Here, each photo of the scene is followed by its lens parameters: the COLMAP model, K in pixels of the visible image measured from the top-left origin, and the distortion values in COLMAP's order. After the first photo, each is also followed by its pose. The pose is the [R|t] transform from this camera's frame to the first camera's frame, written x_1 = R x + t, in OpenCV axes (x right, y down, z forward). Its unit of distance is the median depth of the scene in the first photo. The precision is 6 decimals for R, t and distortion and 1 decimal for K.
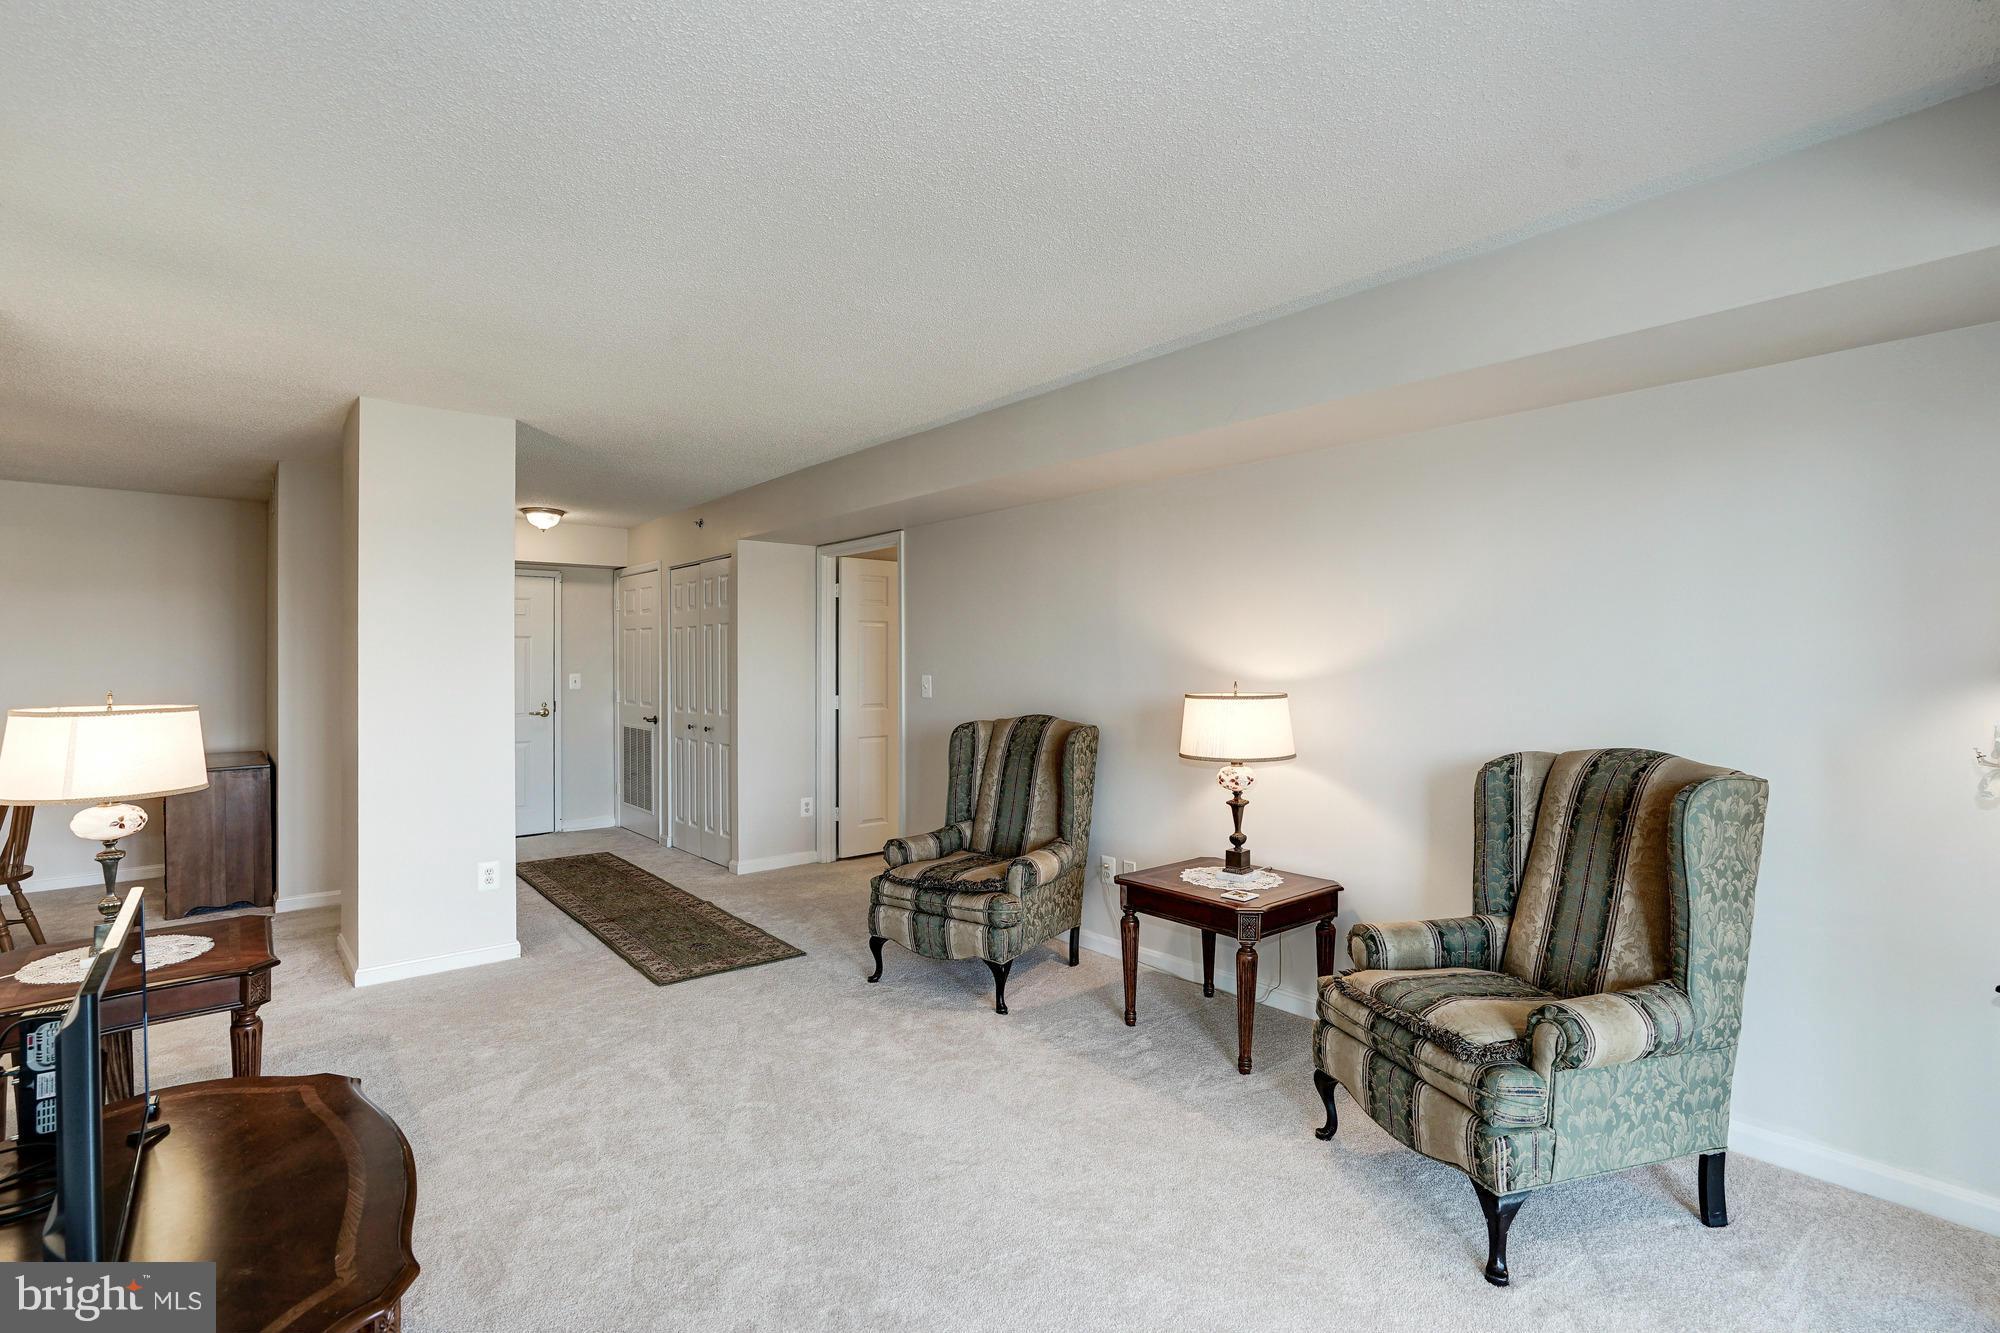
lens RADIAL K [[945.7, 0, 987.6], [0, 945.7, 675.6], [0, 0, 1]] dist [-0.070103, 0.055908]
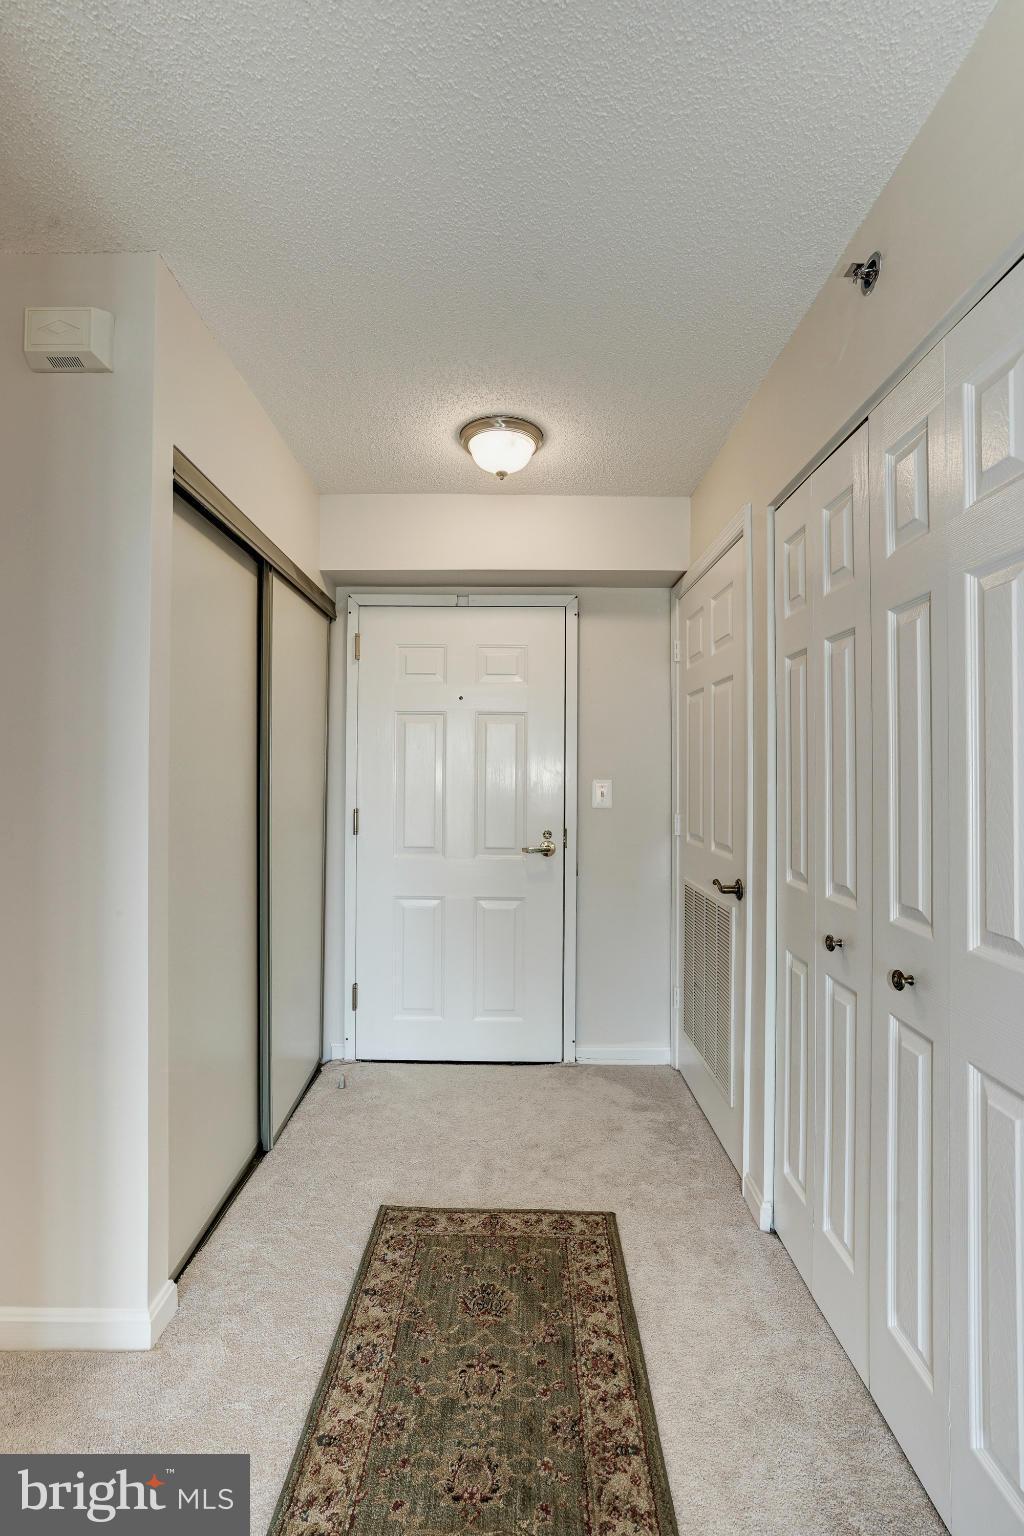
lens RADIAL K [[721.6, 0, 512.0], [0, 721.6, 768.0], [0, 0, 1]] dist [-0.024123, 0.000230]
pose [[0.772155, -0.004534, -0.635418, -0.216895], [-0.015838, 0.999527, -0.026378, 0.002826], [0.635237, 0.030432, 0.771717, 0.653254]]
